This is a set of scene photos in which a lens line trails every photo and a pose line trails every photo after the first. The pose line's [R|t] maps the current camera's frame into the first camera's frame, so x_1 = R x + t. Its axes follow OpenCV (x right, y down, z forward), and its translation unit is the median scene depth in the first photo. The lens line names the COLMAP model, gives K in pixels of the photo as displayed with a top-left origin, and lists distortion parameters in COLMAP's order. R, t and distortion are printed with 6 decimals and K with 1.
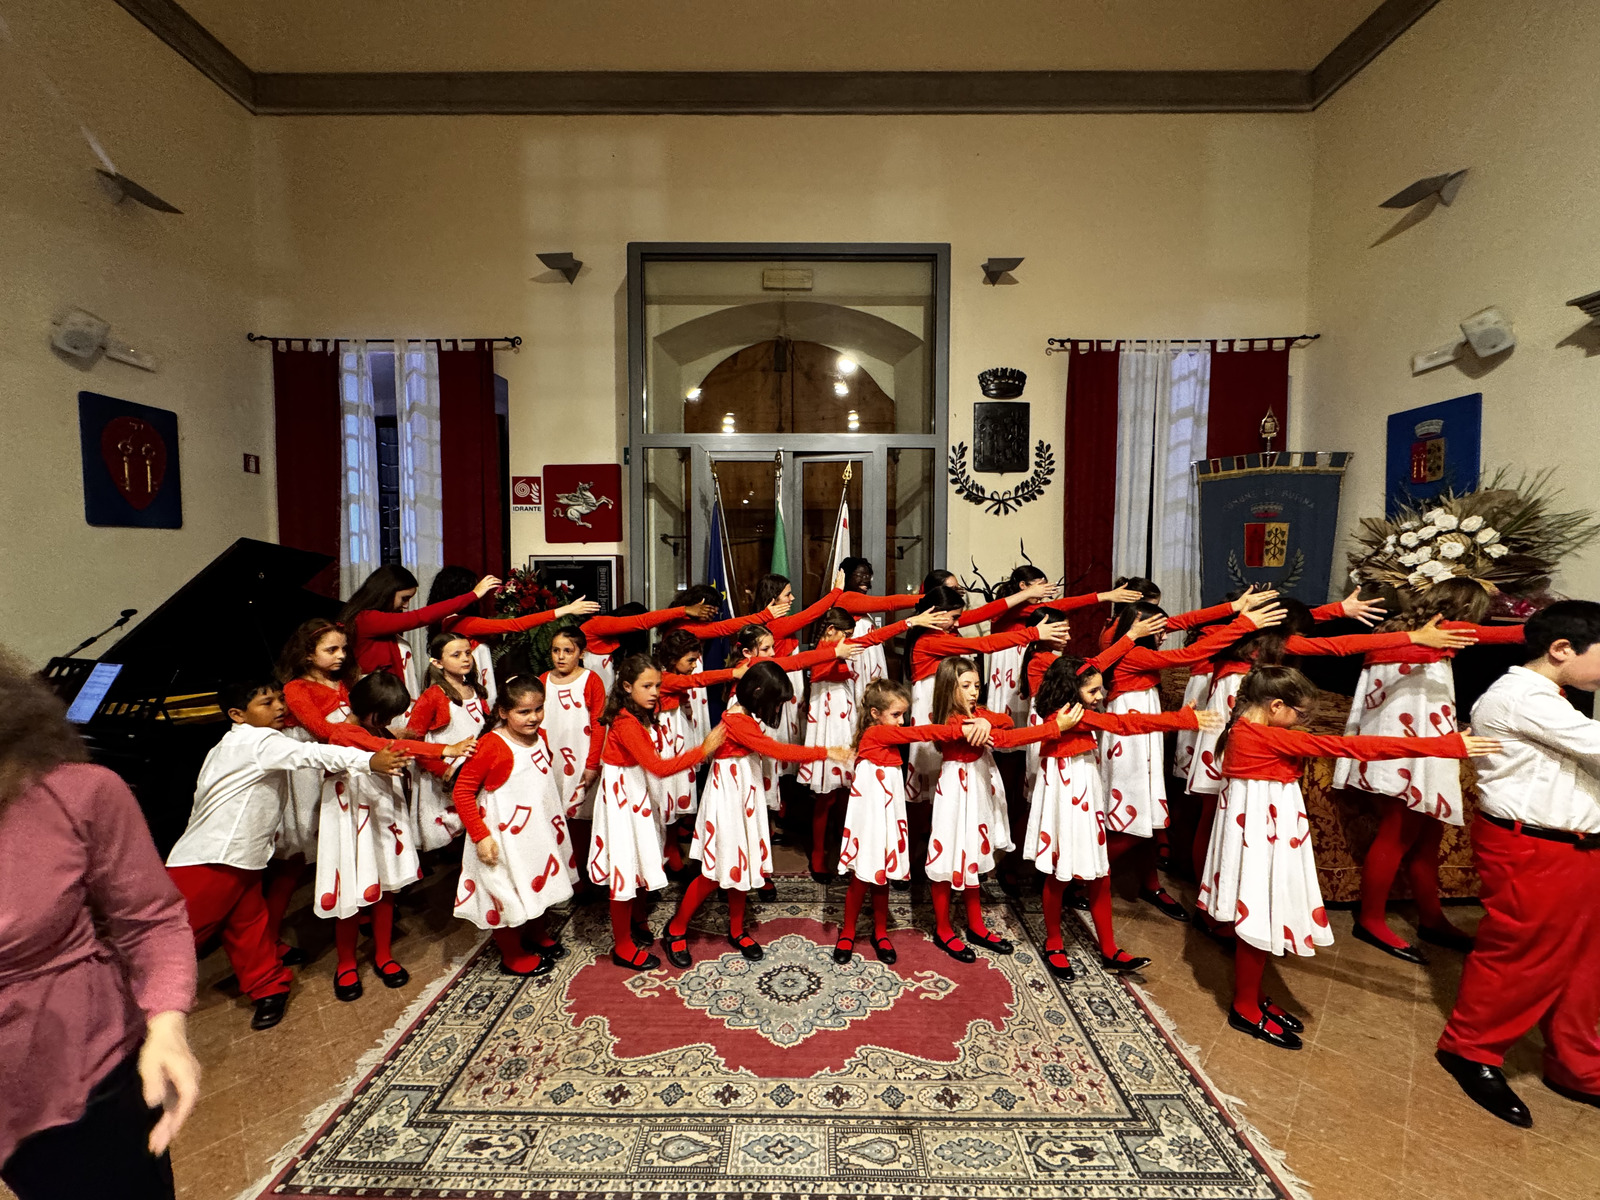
lens RADIAL K [[640.2, 0, 801.4], [0, 640.2, 596.3], [0, 0, 1]] dist [-0.001862, 0.000315]
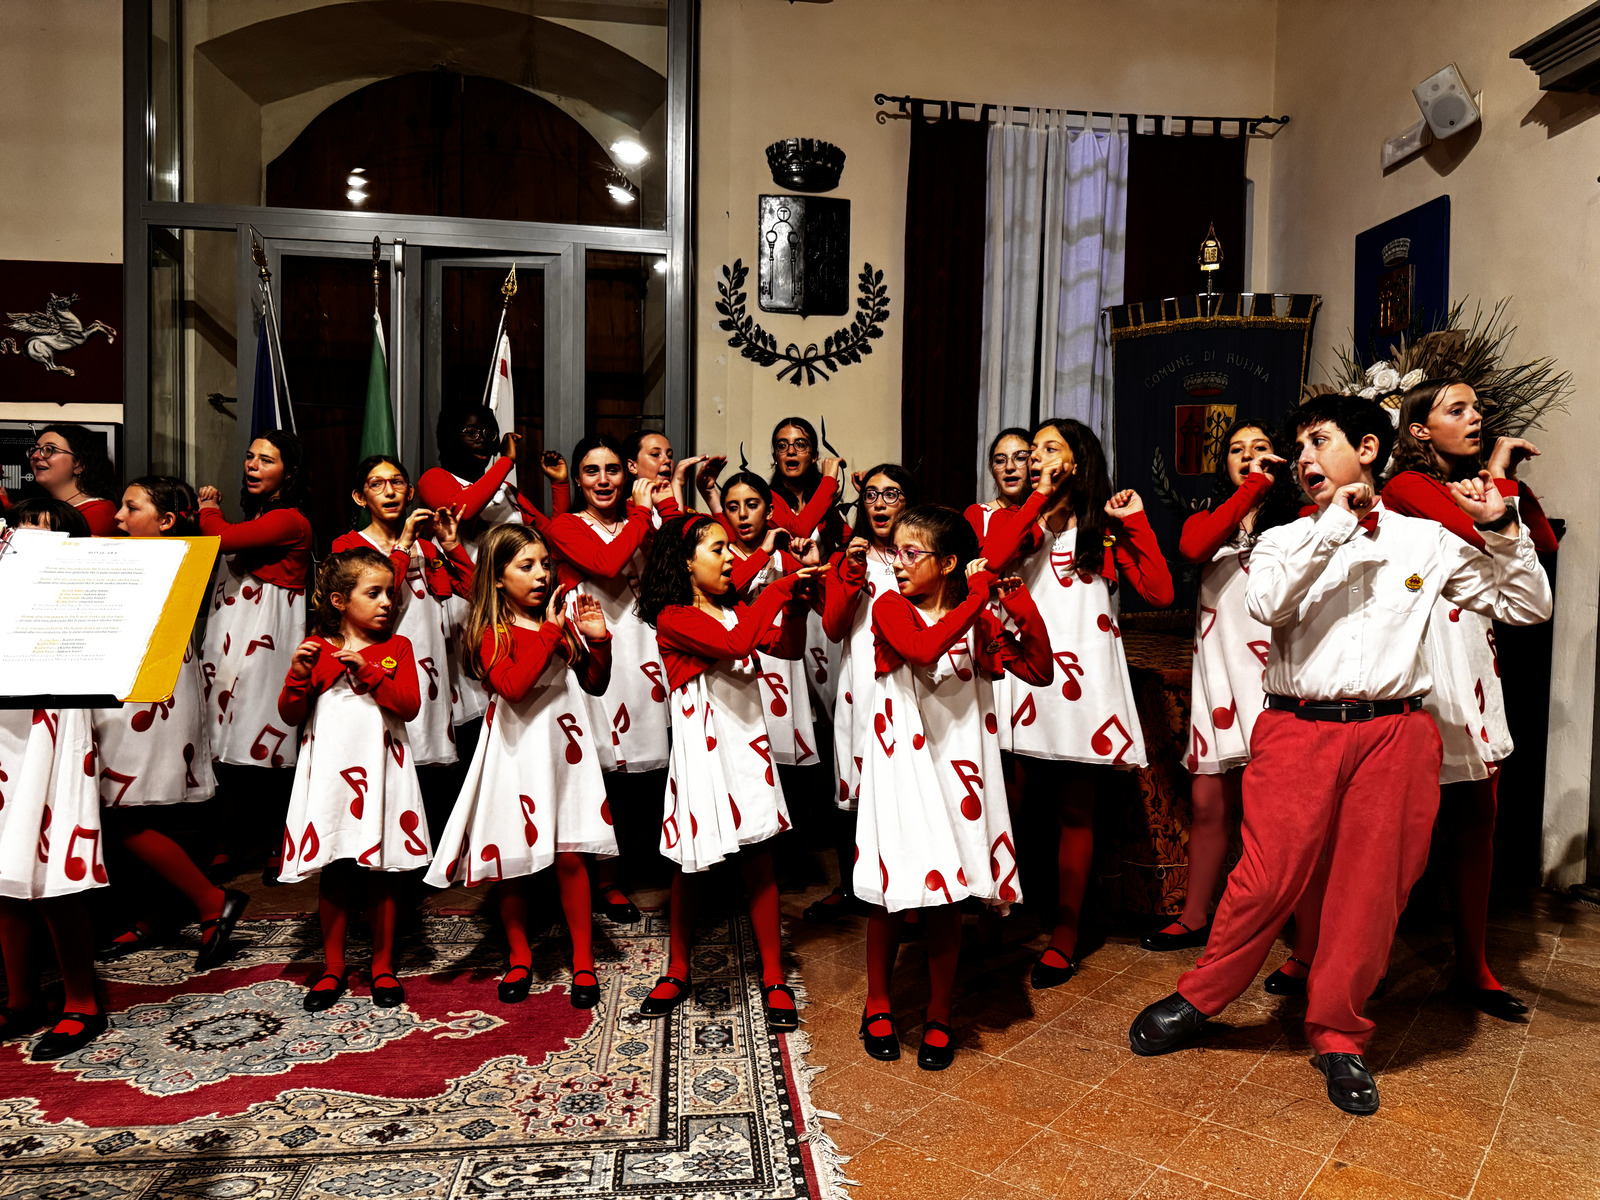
lens RADIAL K [[1138.9, 0, 813.2], [0, 1138.9, 607.8], [0, 0, 1]] dist [0.014170, -0.019579]
pose [[0.991341, 0.010991, 0.130853, 0.210013], [-0.010054, 0.999919, -0.007824, 0.110350], [-0.130928, 0.006441, 0.991371, -0.083372]]
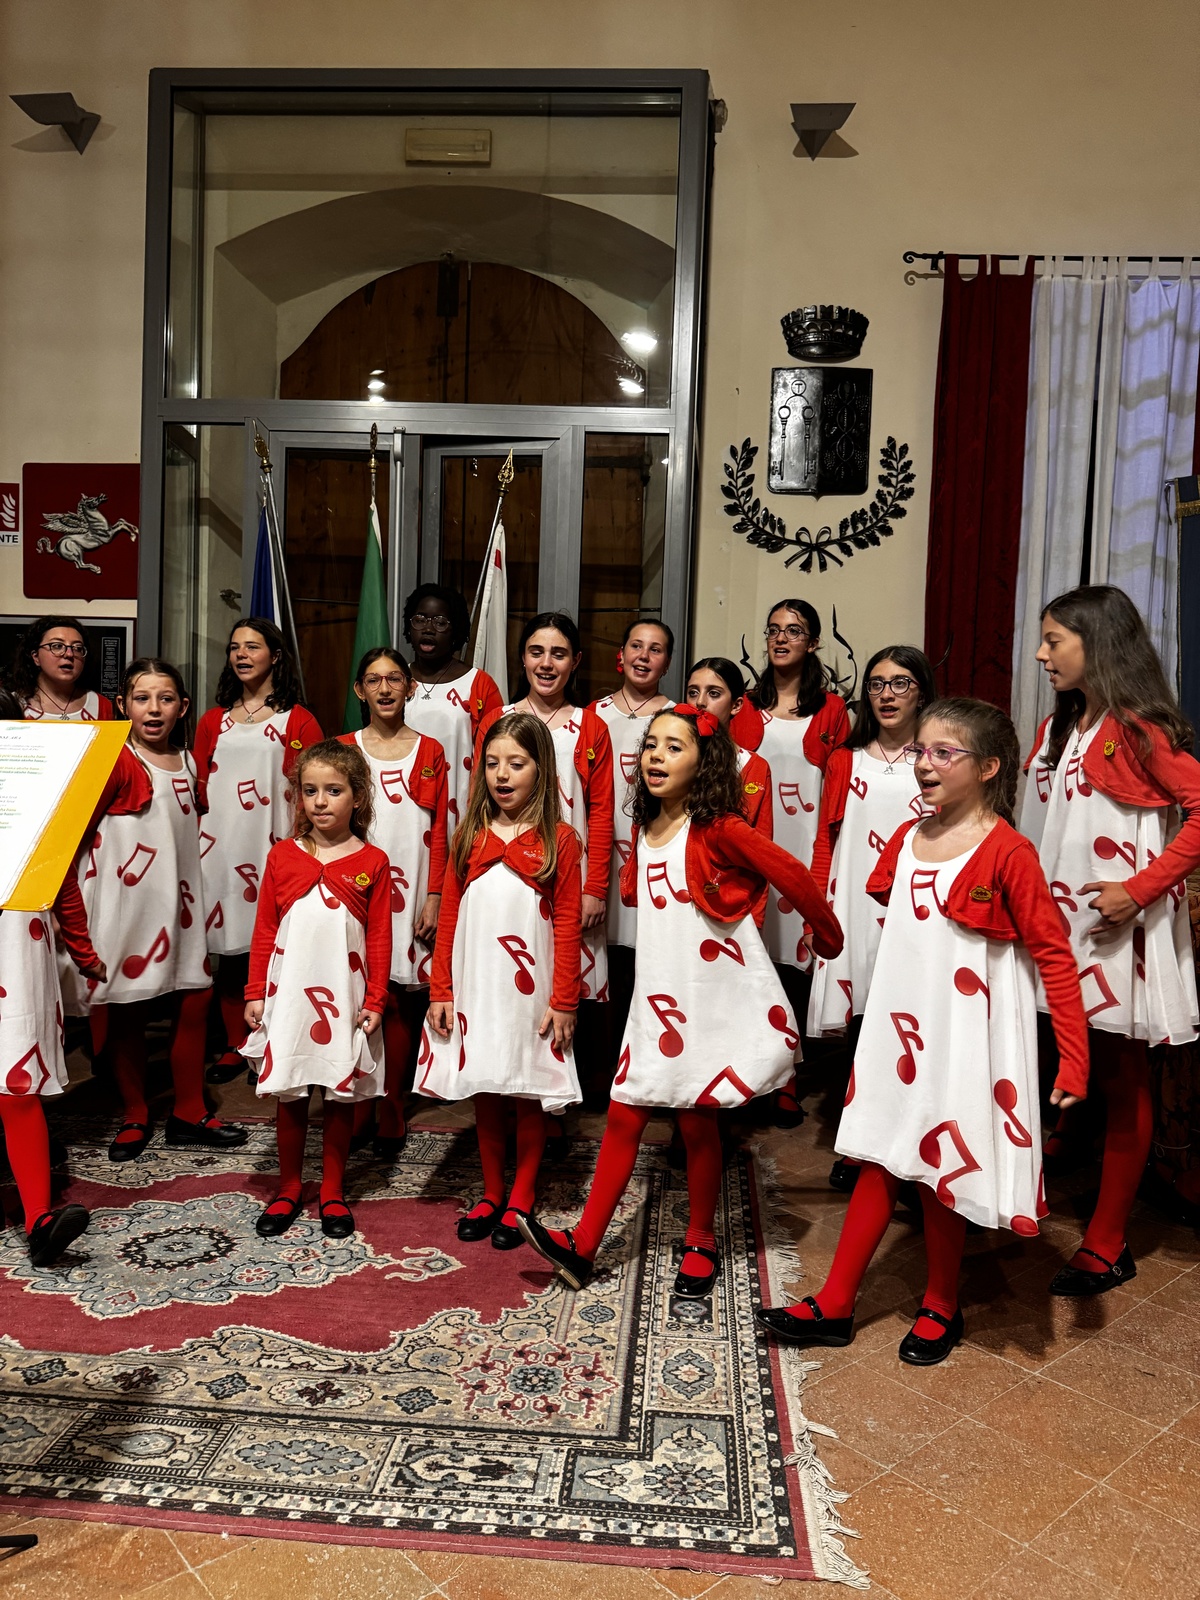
lens RADIAL K [[1138.9, 0, 604.4], [0, 1138.9, 808.6], [0, 0, 1]] dist [0.014170, -0.019579]
pose [[0.997753, 0.036119, -0.056425, 0.221015], [-0.036472, 0.999321, -0.005232, 0.107914], [0.056198, 0.007278, 0.998393, -0.006096]]
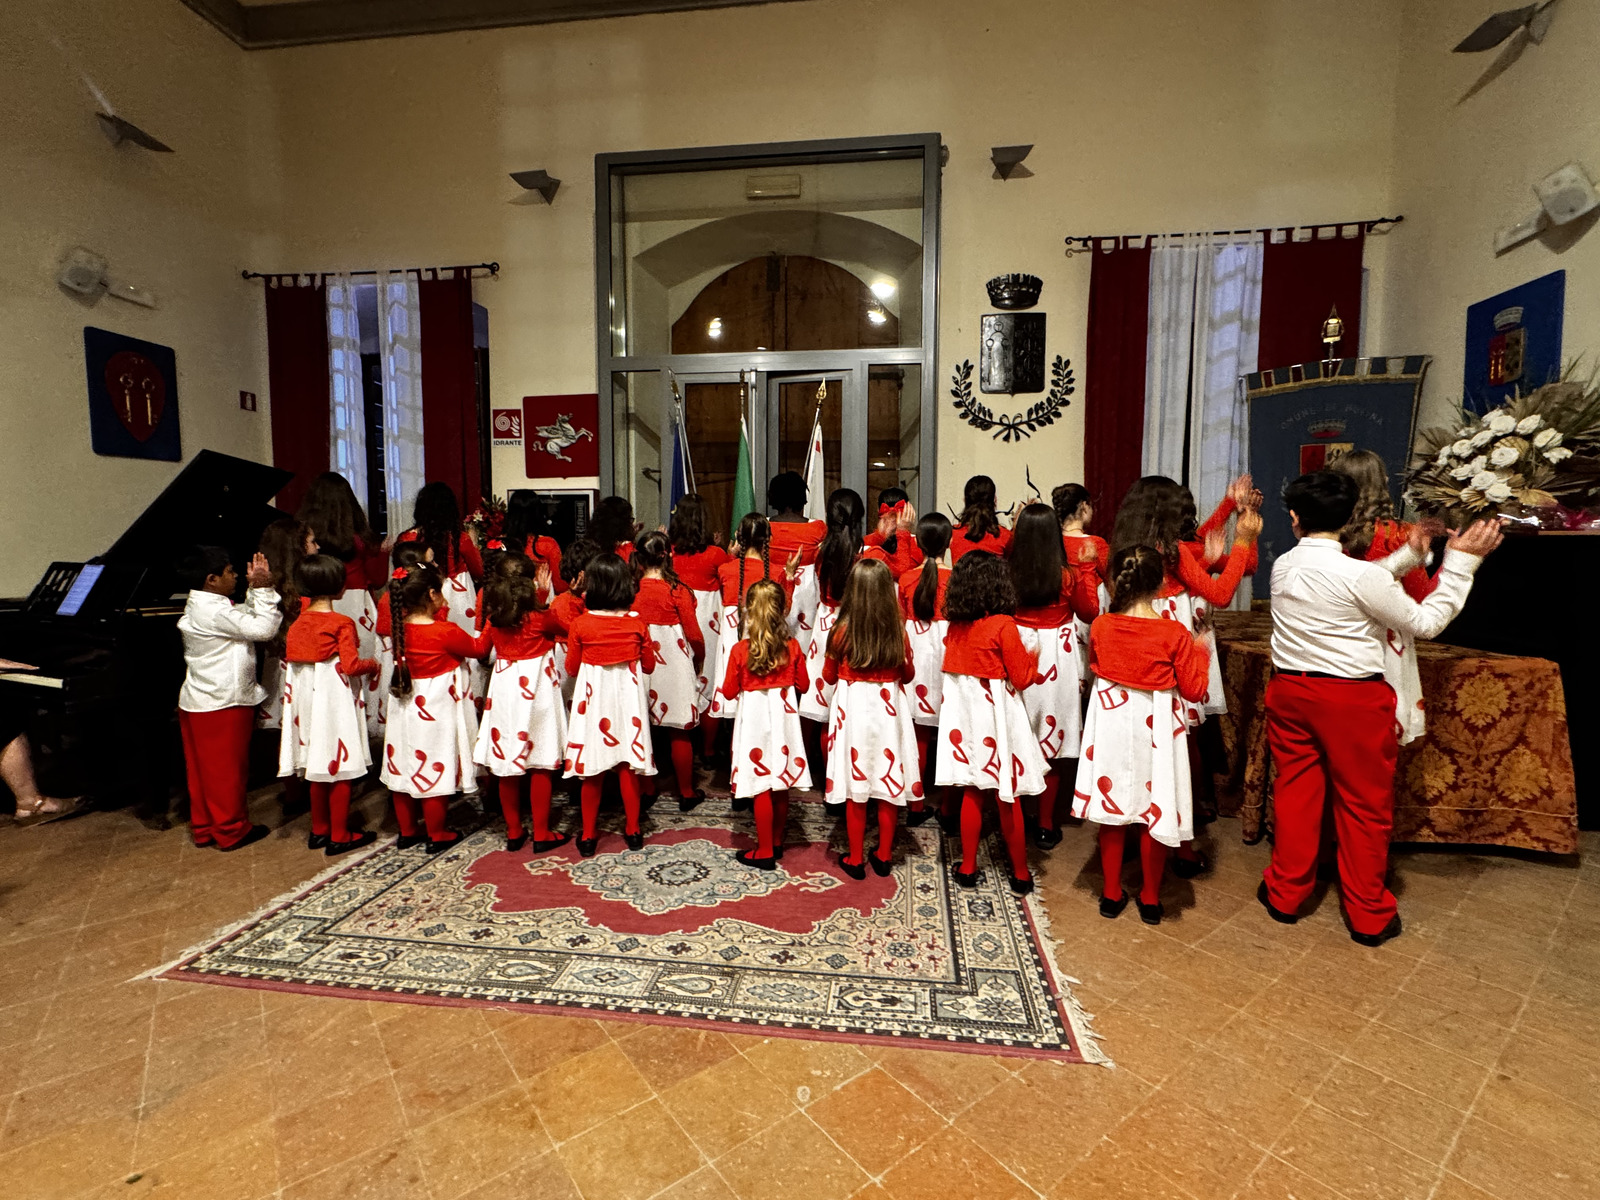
lens RADIAL K [[736.1, 0, 798.3], [0, 736.1, 597.9], [0, 0, 1]] dist [-0.001865, 0.000390]
pose [[0.992588, 0.009656, -0.121140, 0.165497], [-0.006426, 0.999614, 0.027032, 0.074203], [0.121354, -0.026053, 0.992267, -0.065382]]
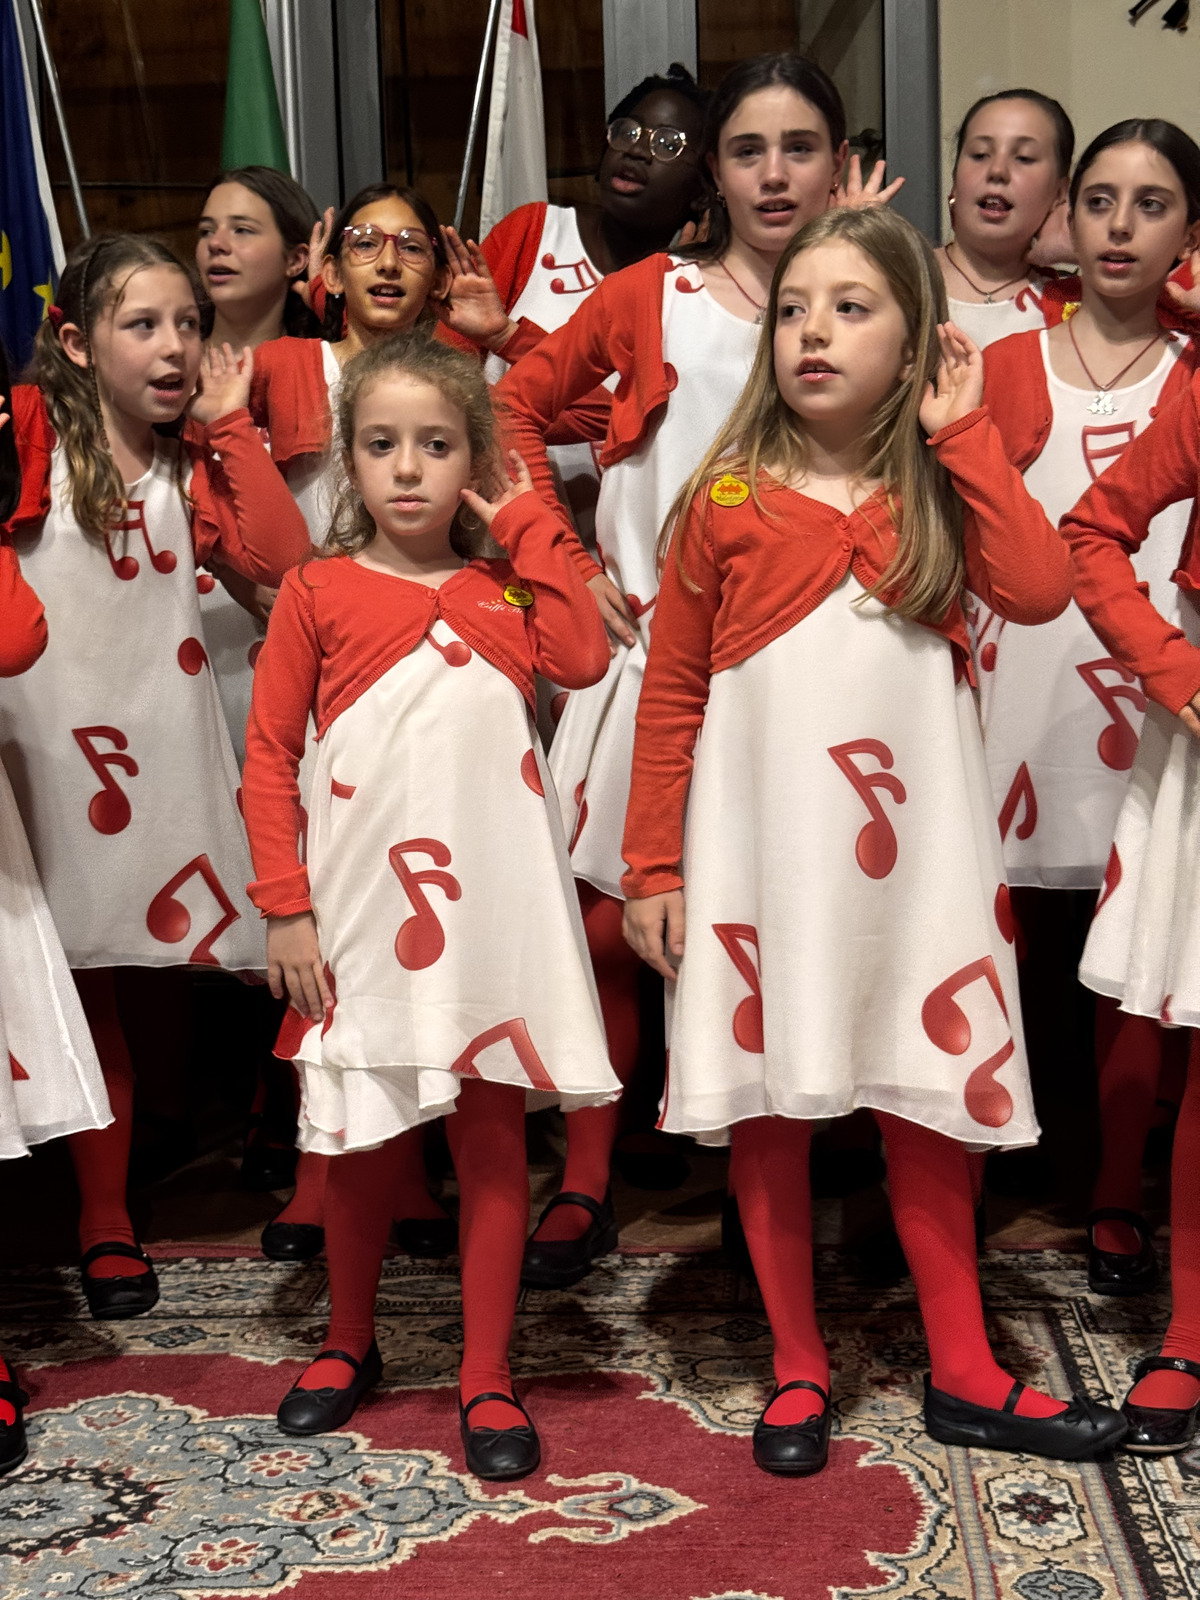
lens RADIAL K [[2262.8, 0, 589.7], [0, 2262.8, 799.9], [0, 0, 1]] dist [0.099207, 0.000000]
pose [[0.997697, -0.025969, -0.062652, 0.141086], [0.027982, 0.999113, 0.031461, 0.166013], [0.061780, -0.033141, 0.997539, 0.072359]]
